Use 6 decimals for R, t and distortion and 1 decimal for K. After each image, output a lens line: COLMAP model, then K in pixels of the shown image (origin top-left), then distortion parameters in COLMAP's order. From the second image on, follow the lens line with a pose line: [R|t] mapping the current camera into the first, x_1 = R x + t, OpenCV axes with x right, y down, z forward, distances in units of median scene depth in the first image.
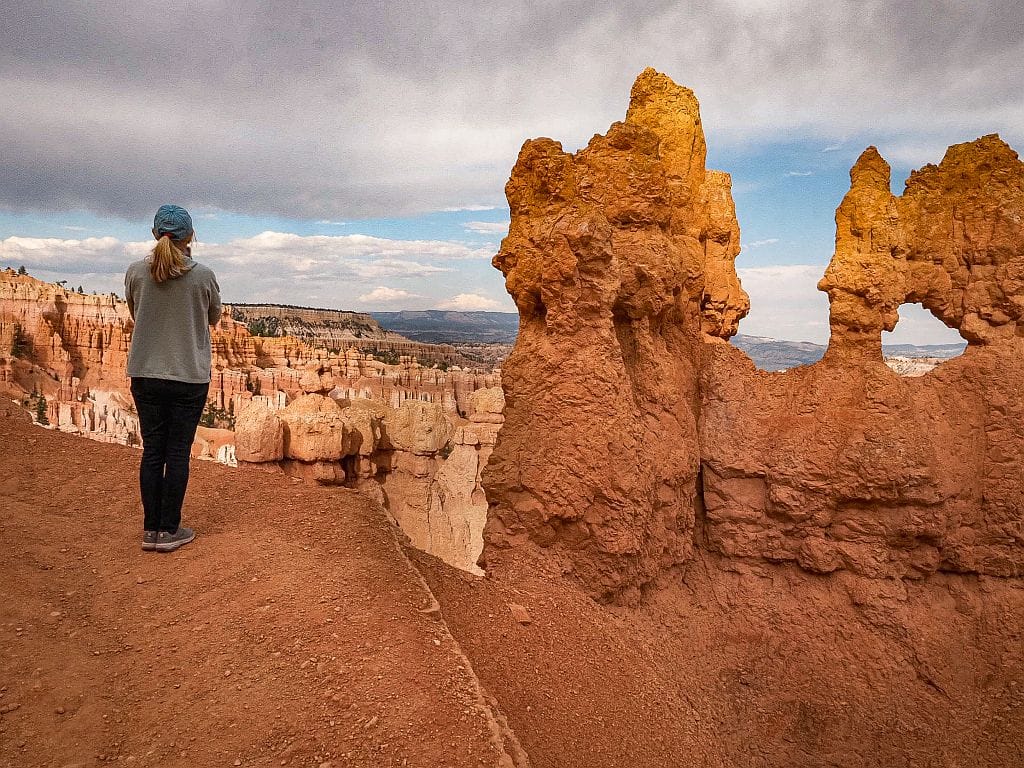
lens RADIAL K [[740.9, 0, 508.7], [0, 740.9, 382.7], [0, 0, 1]] dist [-0.012879, 0.004366]
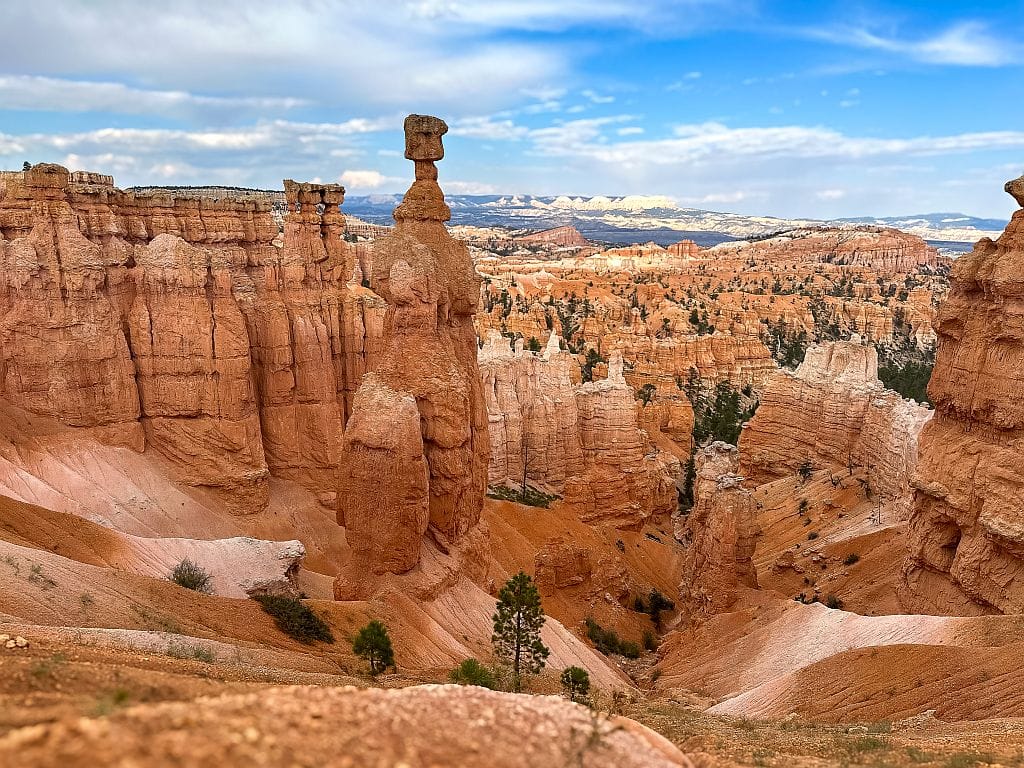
lens RADIAL K [[712.7, 0, 513.0], [0, 712.7, 391.1], [0, 0, 1]] dist [0.063457, -0.048907]
pose [[0.998715, -0.032009, 0.039301, 0.094170], [0.024773, 0.984702, 0.172476, 0.022130], [-0.044220, -0.171281, 0.984229, -0.018155]]
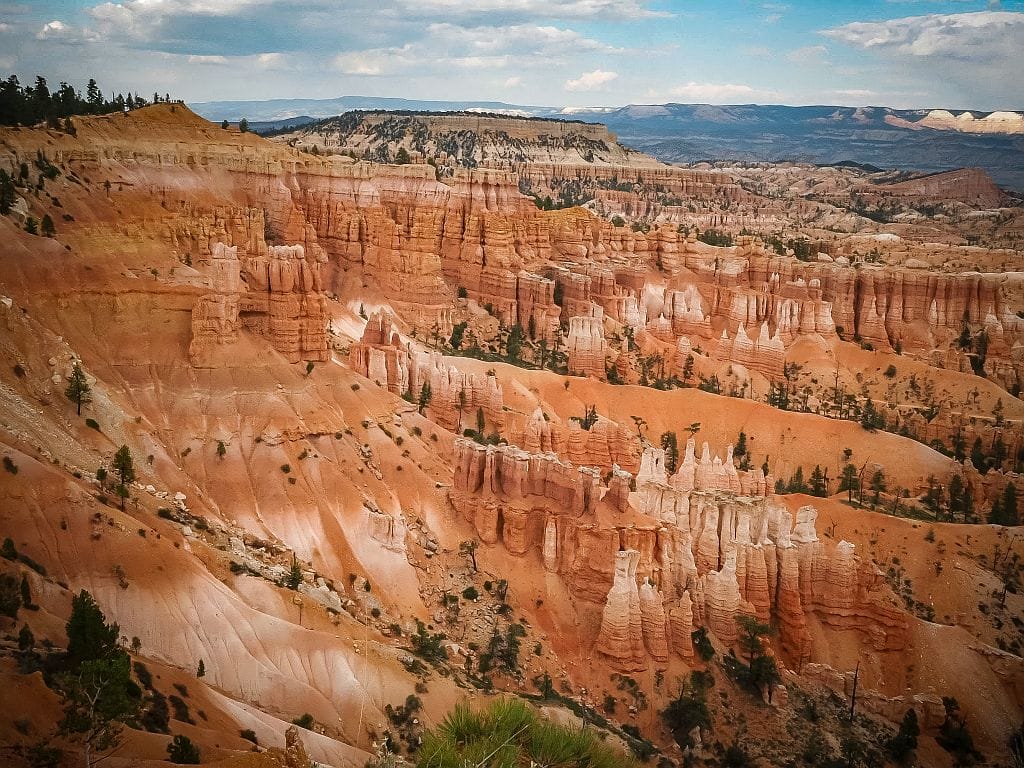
lens RADIAL K [[1095.6, 0, 513.9], [0, 1095.6, 394.0], [0, 0, 1]] dist [0.001096, 0.000000]
pose [[0.971194, 0.049335, -0.233127, -0.108143], [-0.010916, 0.986517, 0.163295, -0.056487], [0.238040, -0.156047, 0.958638, -0.017452]]
